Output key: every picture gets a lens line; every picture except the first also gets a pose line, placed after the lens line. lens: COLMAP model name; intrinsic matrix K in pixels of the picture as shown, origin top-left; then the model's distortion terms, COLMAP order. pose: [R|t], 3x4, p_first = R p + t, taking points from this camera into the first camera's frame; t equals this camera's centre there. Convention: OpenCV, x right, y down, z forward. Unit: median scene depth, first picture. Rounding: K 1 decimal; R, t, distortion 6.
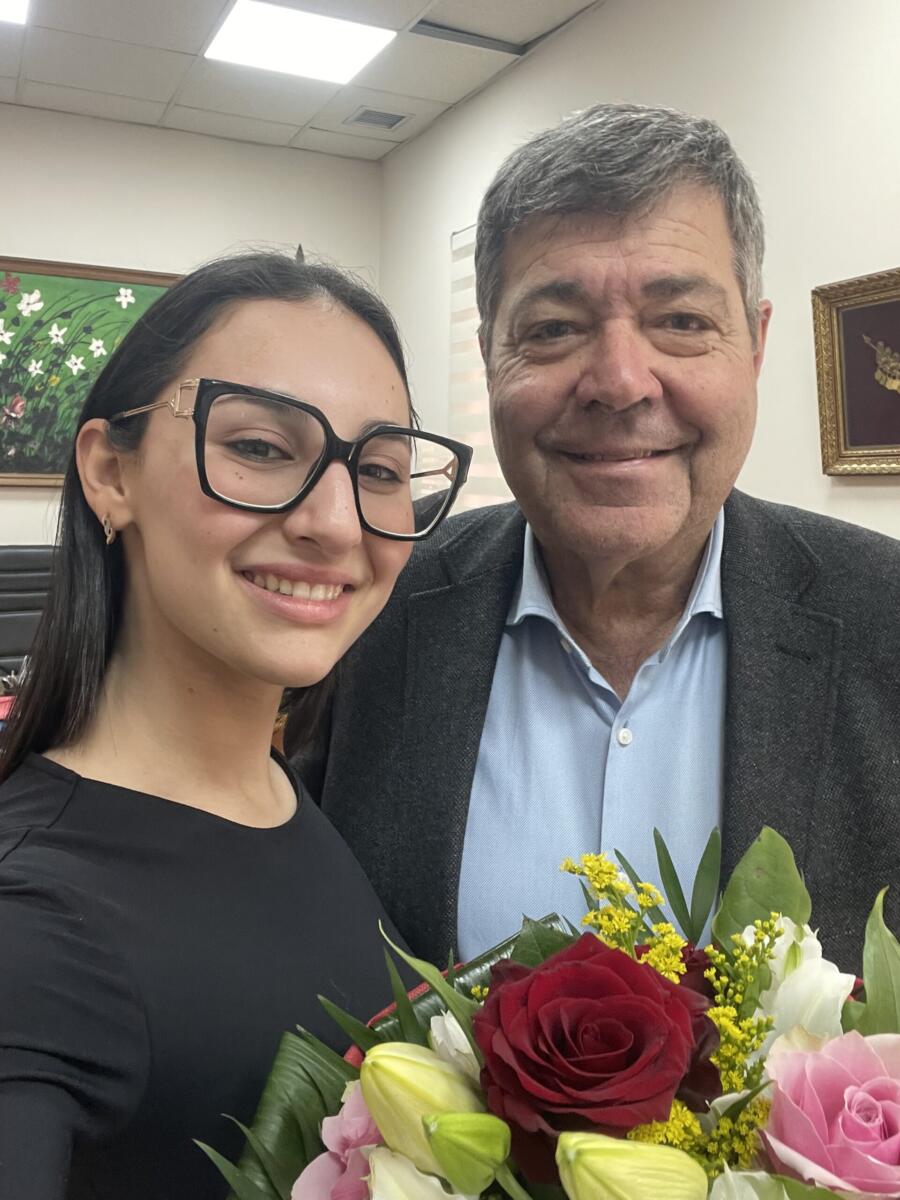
lens RADIAL K [[970.1, 0, 421.3], [0, 970.1, 596.2], [0, 0, 1]] dist [0.014442, -0.003215]
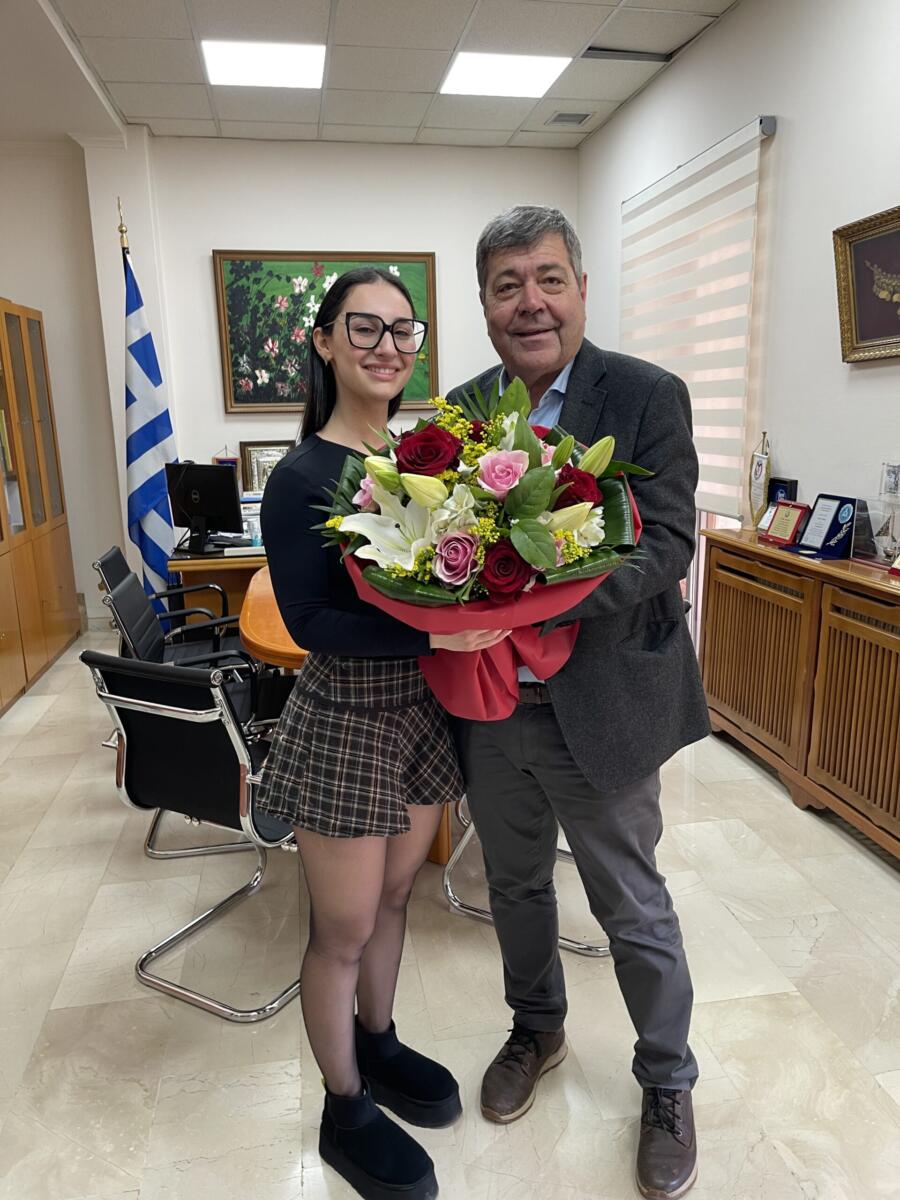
lens RADIAL K [[821.7, 0, 452.5], [0, 821.7, 595.3], [0, 0, 1]] dist [0.013408, -0.019870]
pose [[0.968849, 0.010484, -0.247430, 0.089623], [0.013405, 0.995419, 0.094669, 0.053920], [0.247289, -0.095037, 0.964270, -0.199101]]
